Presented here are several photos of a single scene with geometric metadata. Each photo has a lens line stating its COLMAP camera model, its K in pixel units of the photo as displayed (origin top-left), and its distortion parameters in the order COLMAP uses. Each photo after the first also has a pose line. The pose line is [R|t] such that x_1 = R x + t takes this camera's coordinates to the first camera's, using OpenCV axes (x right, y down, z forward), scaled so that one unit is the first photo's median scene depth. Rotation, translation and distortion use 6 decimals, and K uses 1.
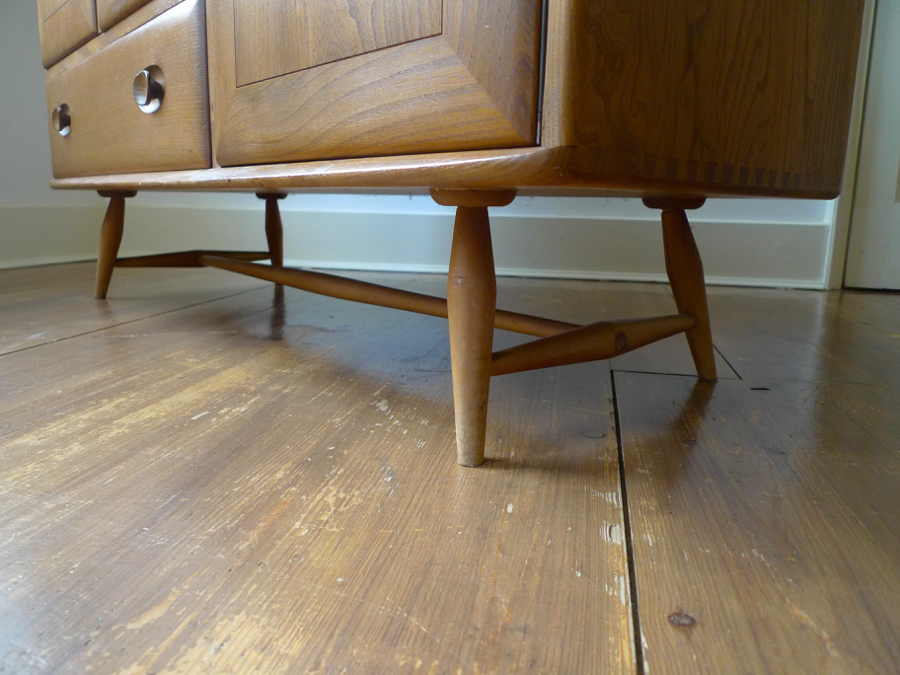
lens RADIAL K [[642.5, 0, 449.9], [0, 642.5, 332.9], [0, 0, 1]] dist [-0.032808, -0.003697]
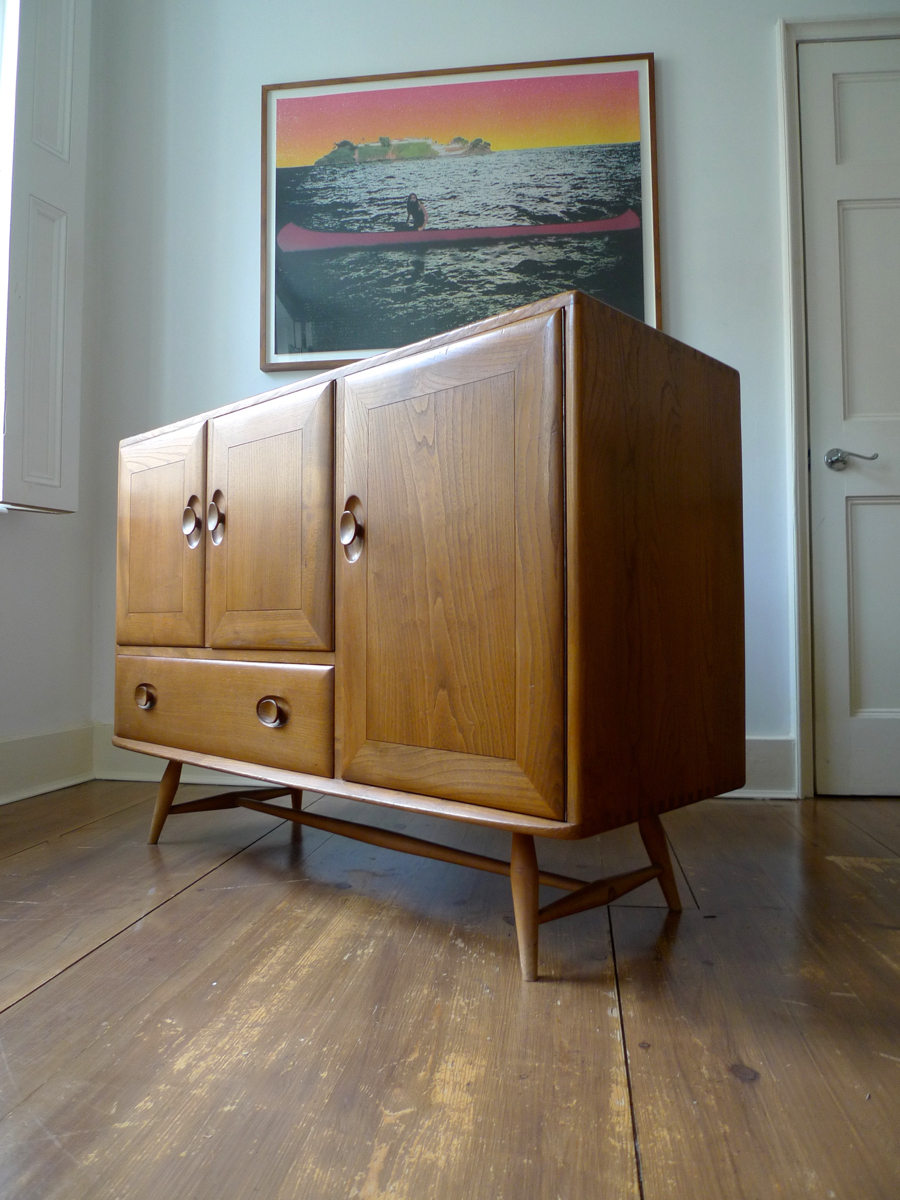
lens RADIAL K [[856.7, 0, 450.2], [0, 856.7, 598.6], [0, 0, 1]] dist [-0.032808, -0.003697]
pose [[0.997159, -0.016793, 0.073428, -0.318479], [0.033478, 0.972064, -0.232317, -0.255699], [-0.067476, 0.234115, 0.969865, -1.377324]]
